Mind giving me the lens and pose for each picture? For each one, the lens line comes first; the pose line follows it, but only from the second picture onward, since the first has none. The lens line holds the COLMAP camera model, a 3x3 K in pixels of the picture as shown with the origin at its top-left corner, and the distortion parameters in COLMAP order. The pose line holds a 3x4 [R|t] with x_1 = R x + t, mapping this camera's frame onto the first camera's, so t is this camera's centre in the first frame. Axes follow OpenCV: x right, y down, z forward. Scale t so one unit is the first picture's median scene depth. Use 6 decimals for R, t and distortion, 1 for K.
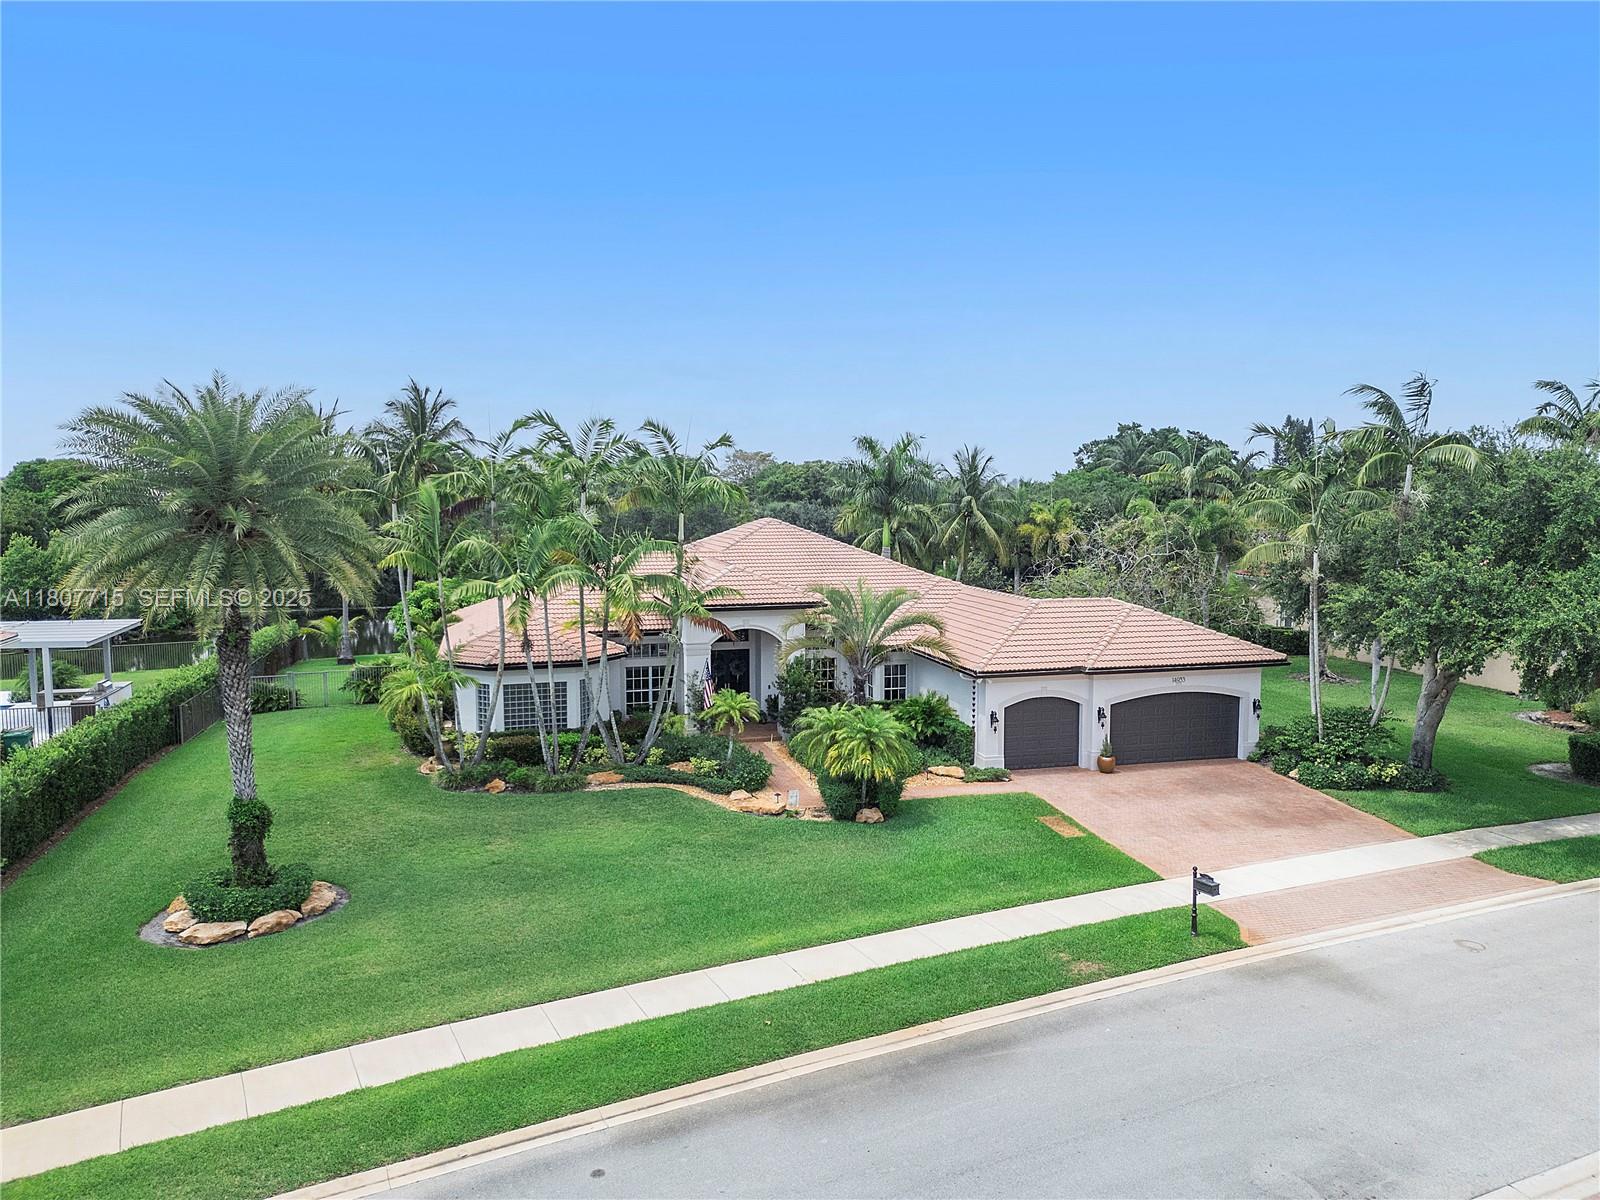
lens RADIAL K [[1125.3, 0, 800.0], [0, 1125.3, 600.0], [0, 0, 1]] dist [0.095679, -0.113458]
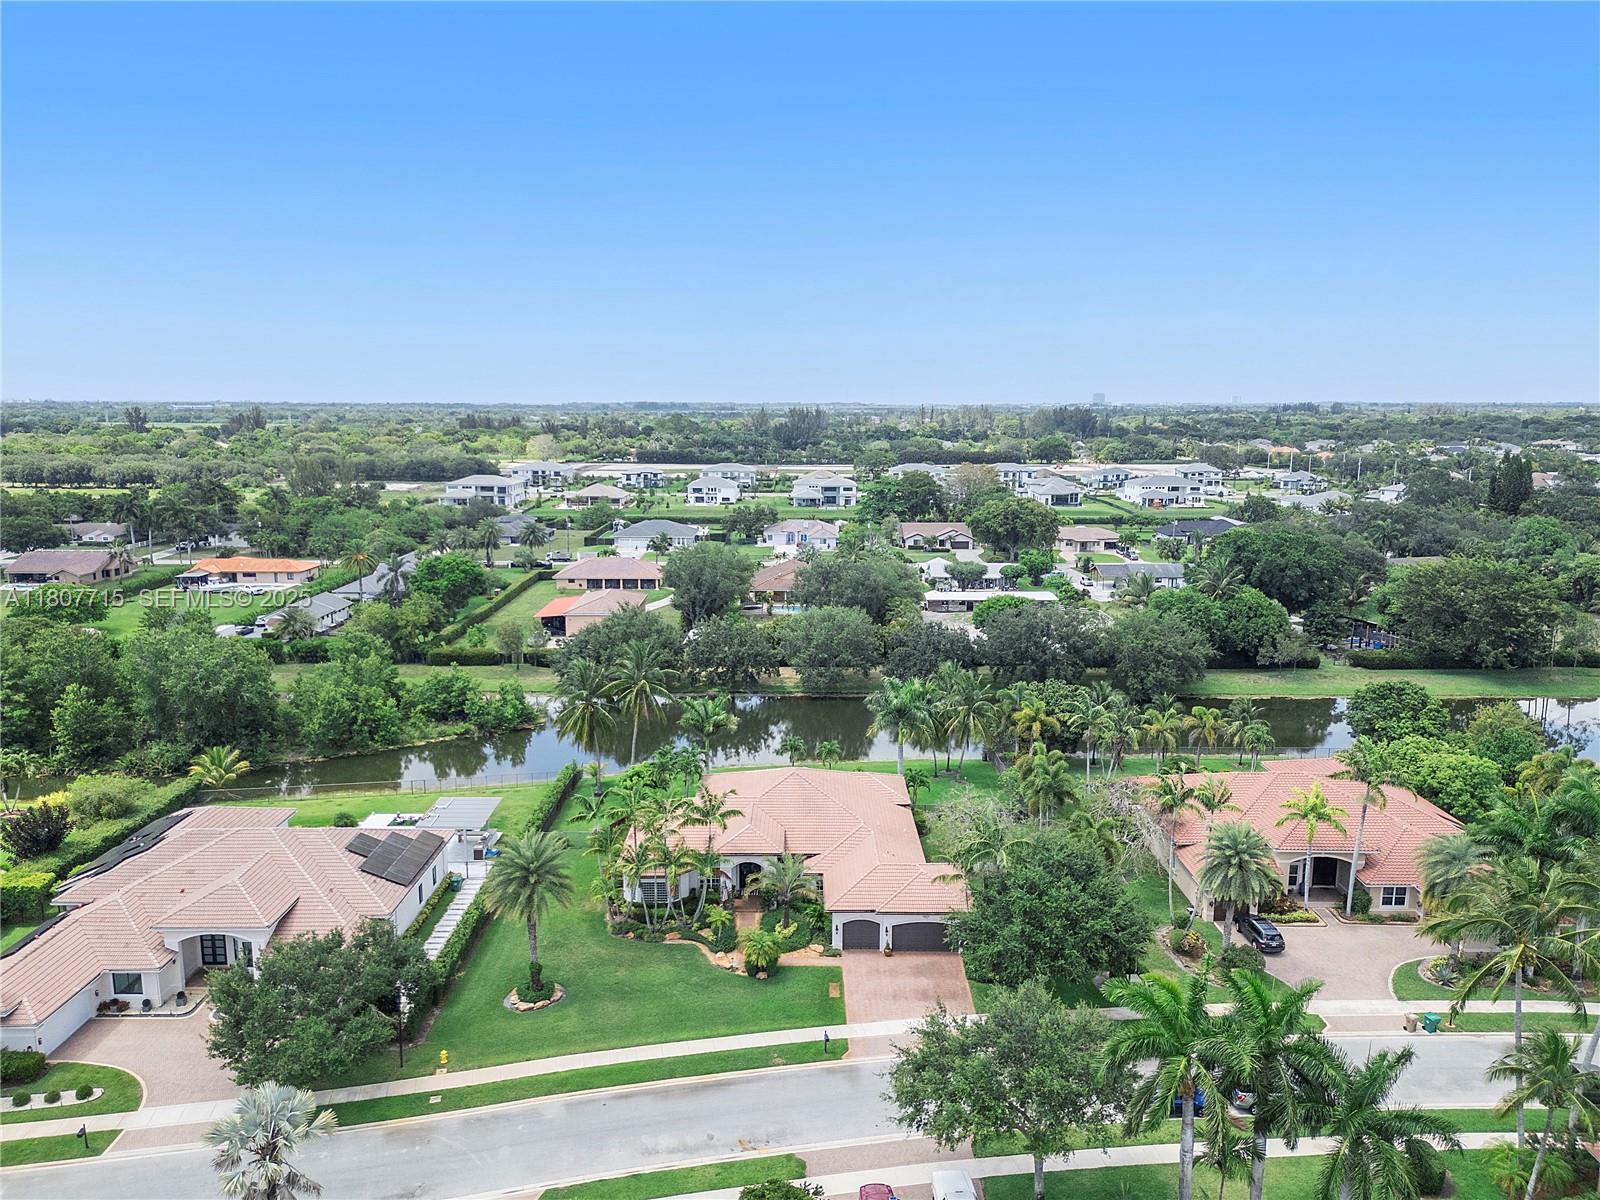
lens RADIAL K [[1125.3, 0, 800.0], [0, 1125.3, 600.0], [0, 0, 1]] dist [0.095679, -0.113458]
pose [[0.966804, 0.050677, -0.250442, 0.672969], [-0.031597, 0.996324, 0.079631, -0.774112], [0.253557, -0.069074, 0.964851, -1.244112]]
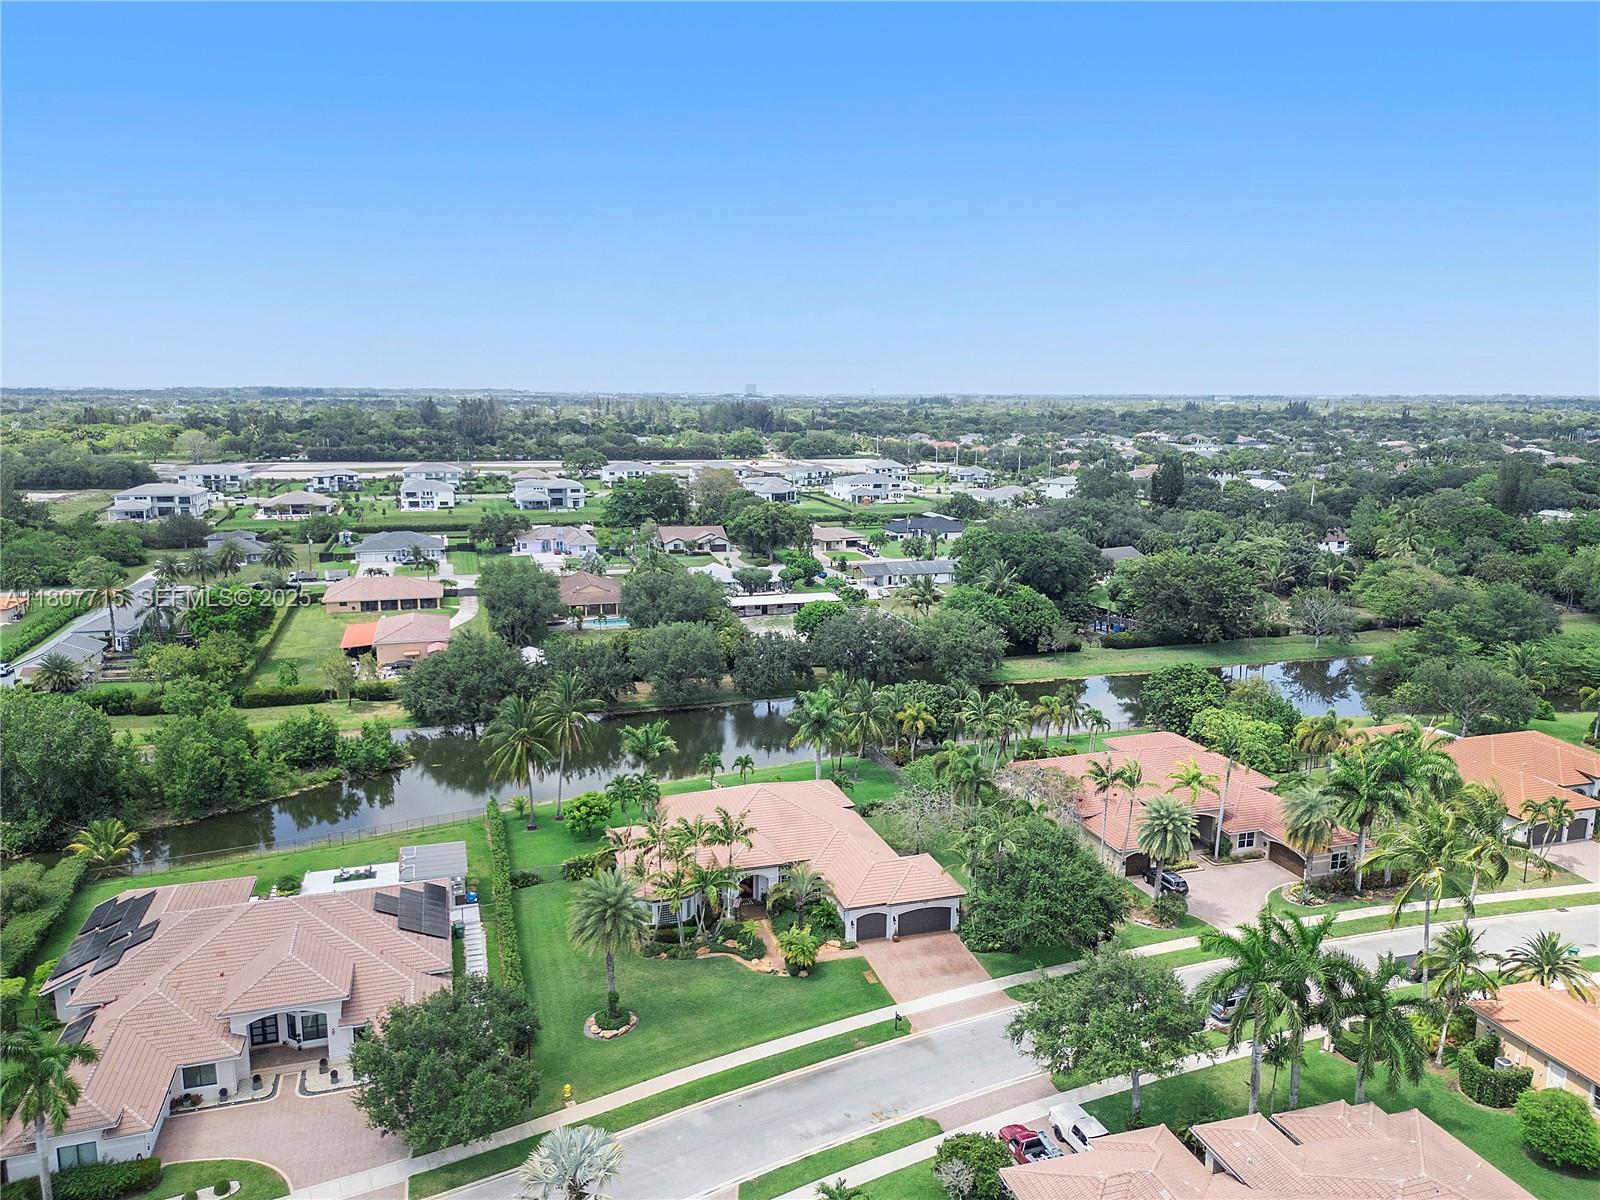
lens RADIAL K [[1125.3, 0, 800.0], [0, 1125.3, 600.0], [0, 0, 1]] dist [0.095679, -0.113458]
pose [[0.999101, 0.003694, 0.042243, -0.063162], [-0.007252, 0.996407, 0.084385, -0.895049], [-0.041780, -0.084616, 0.995537, -1.593812]]
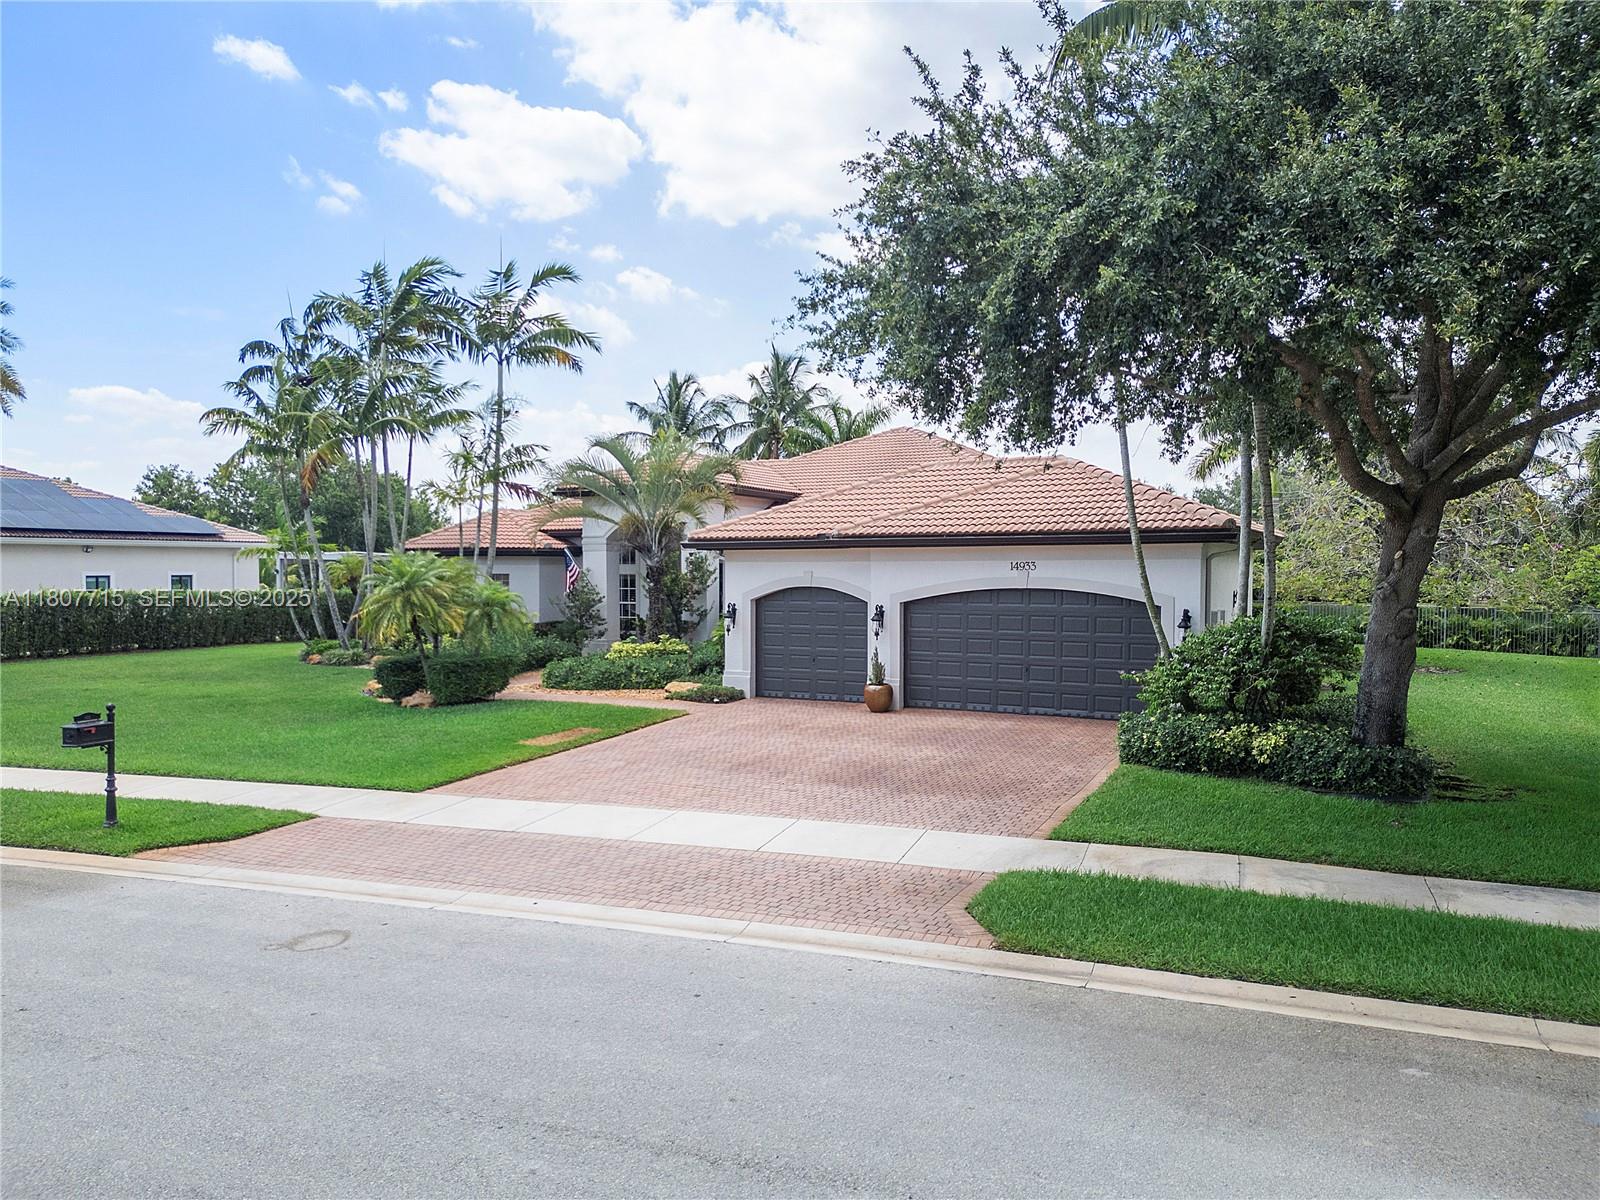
lens RADIAL K [[1144.8, 0, 800.0], [0, 1144.8, 600.0], [0, 0, 1]] dist [0.041999, -0.000539]
pose [[0.724932, 0.019843, -0.688534, 0.704699], [-0.059895, 0.997615, -0.034310, 0.123996], [0.686211, 0.066112, 0.724392, 0.560076]]
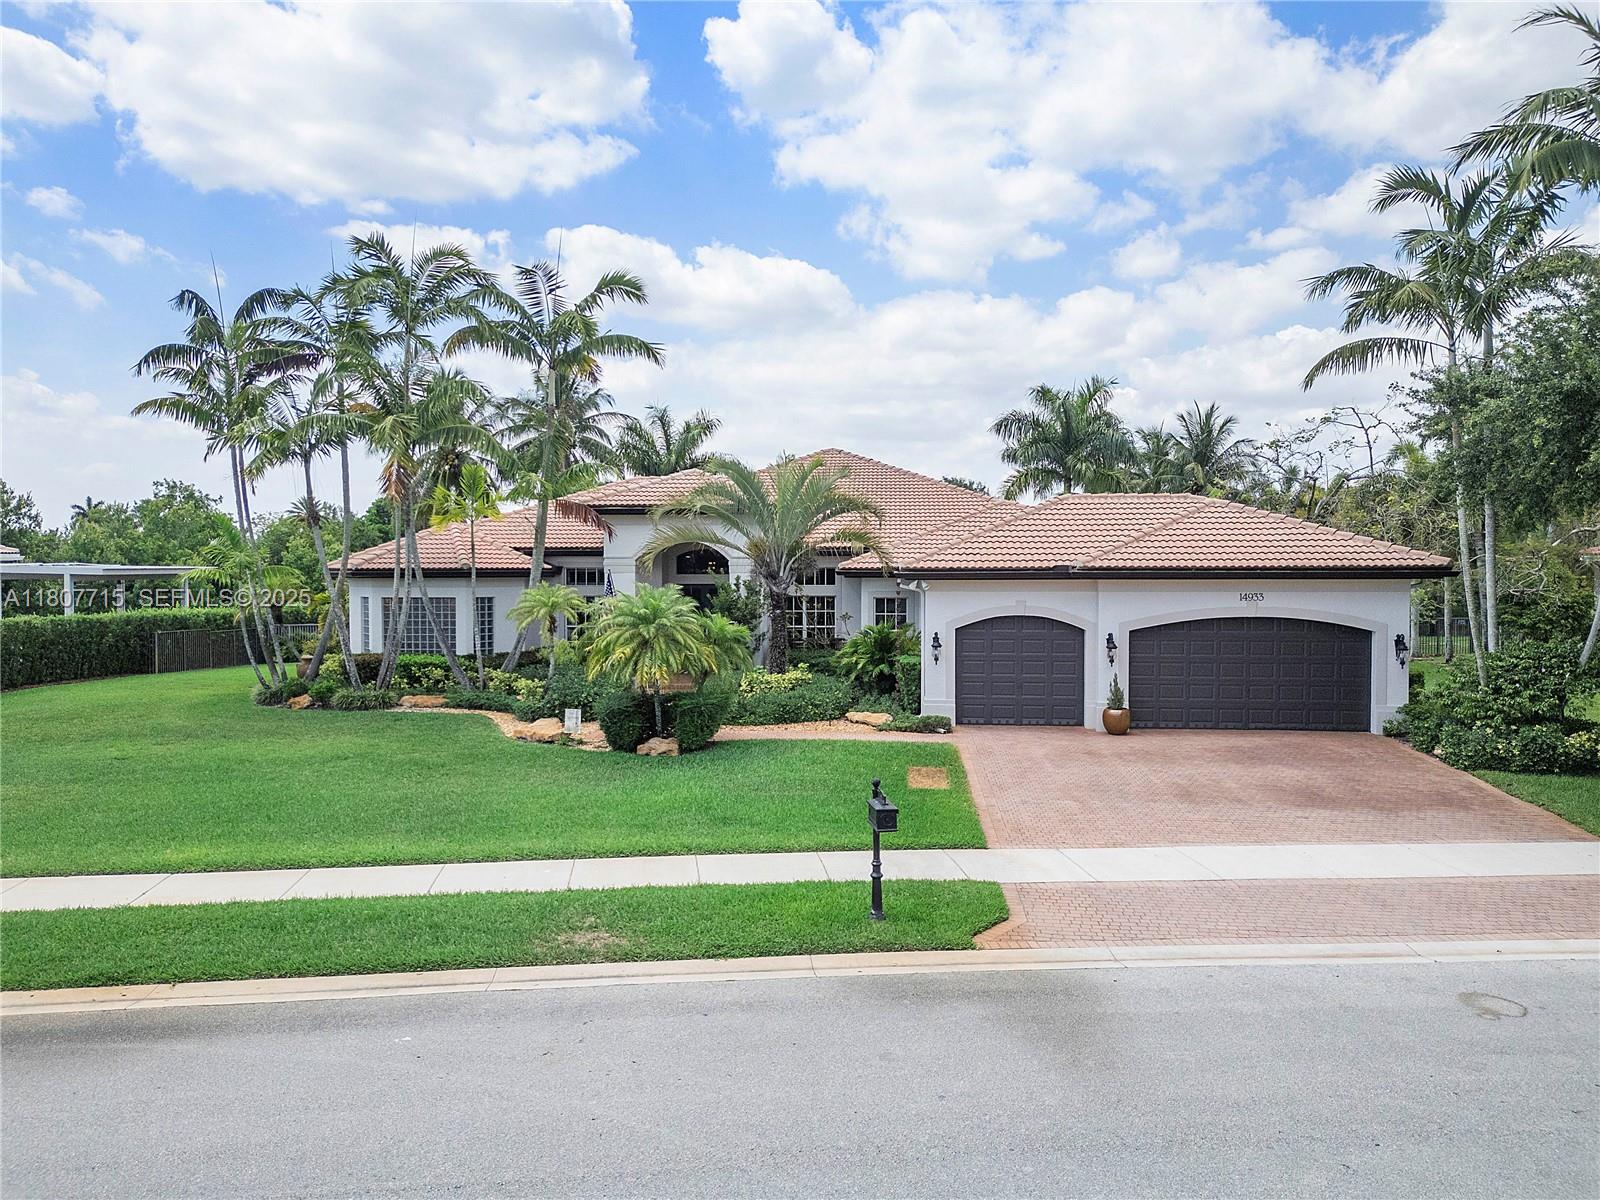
lens RADIAL K [[1125.3, 0, 800.0], [0, 1125.3, 600.0], [0, 0, 1]] dist [0.095679, -0.113458]
pose [[0.941756, 0.011064, -0.336116, 0.338045], [-0.033402, 0.997594, -0.060750, 0.129673], [0.334635, 0.068439, 0.939859, 0.354226]]
